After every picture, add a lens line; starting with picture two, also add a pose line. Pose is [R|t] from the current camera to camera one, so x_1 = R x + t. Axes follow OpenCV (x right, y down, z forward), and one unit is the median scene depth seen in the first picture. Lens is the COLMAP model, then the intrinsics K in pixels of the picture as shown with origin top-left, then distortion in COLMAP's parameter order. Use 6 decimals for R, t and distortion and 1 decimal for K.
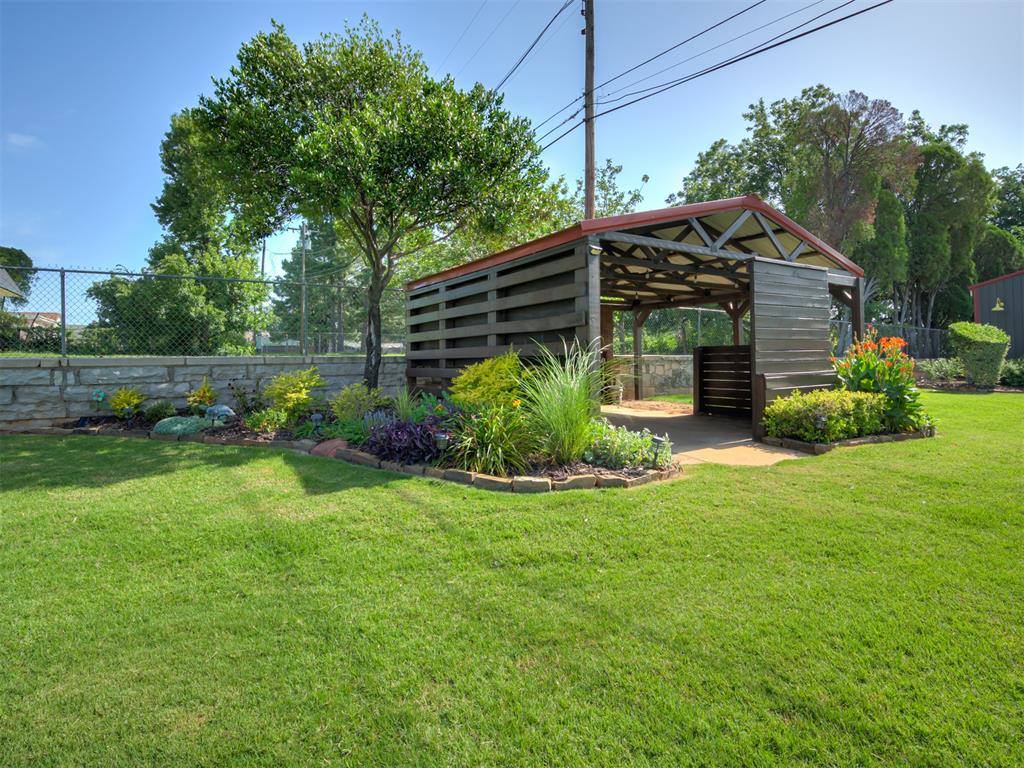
lens RADIAL K [[516.5, 0, 507.0], [0, 516.5, 352.6], [0, 0, 1]] dist [-0.004429, -0.000128]
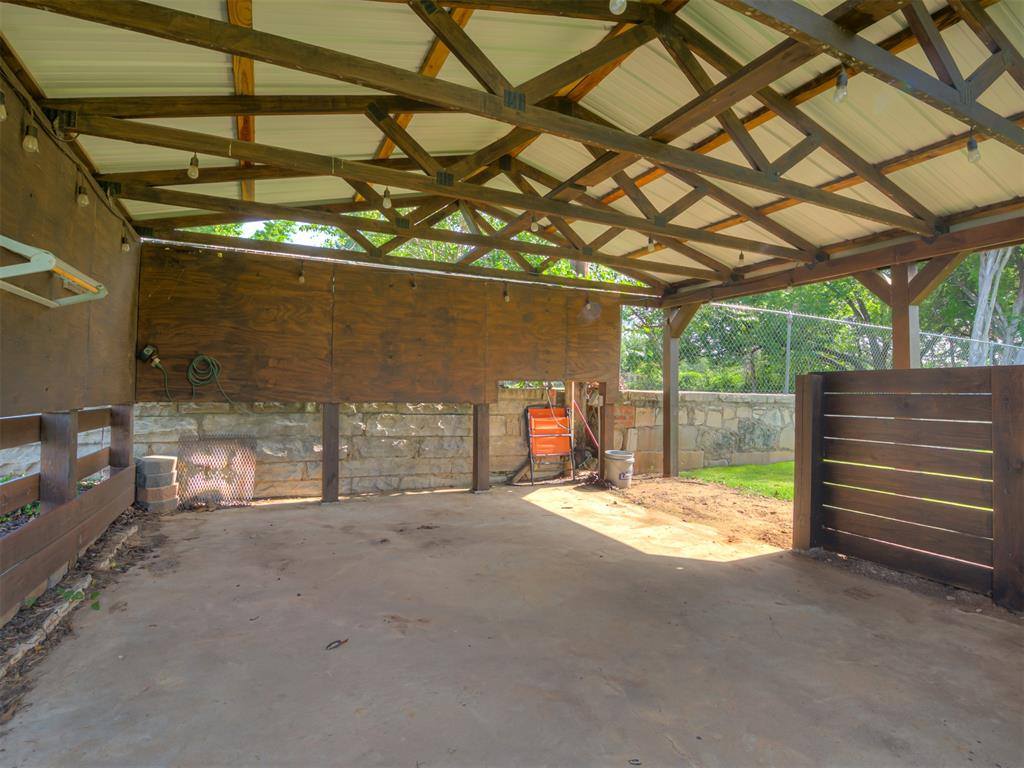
lens RADIAL K [[516.5, 0, 510.5], [0, 516.5, 386.8], [0, 0, 1]] dist [-0.004429, -0.000128]
pose [[0.994081, 0.020131, -0.106758, 0.142810], [-0.020067, 0.999797, 0.001670, 0.002963], [0.106770, 0.000483, 0.994284, 0.445162]]
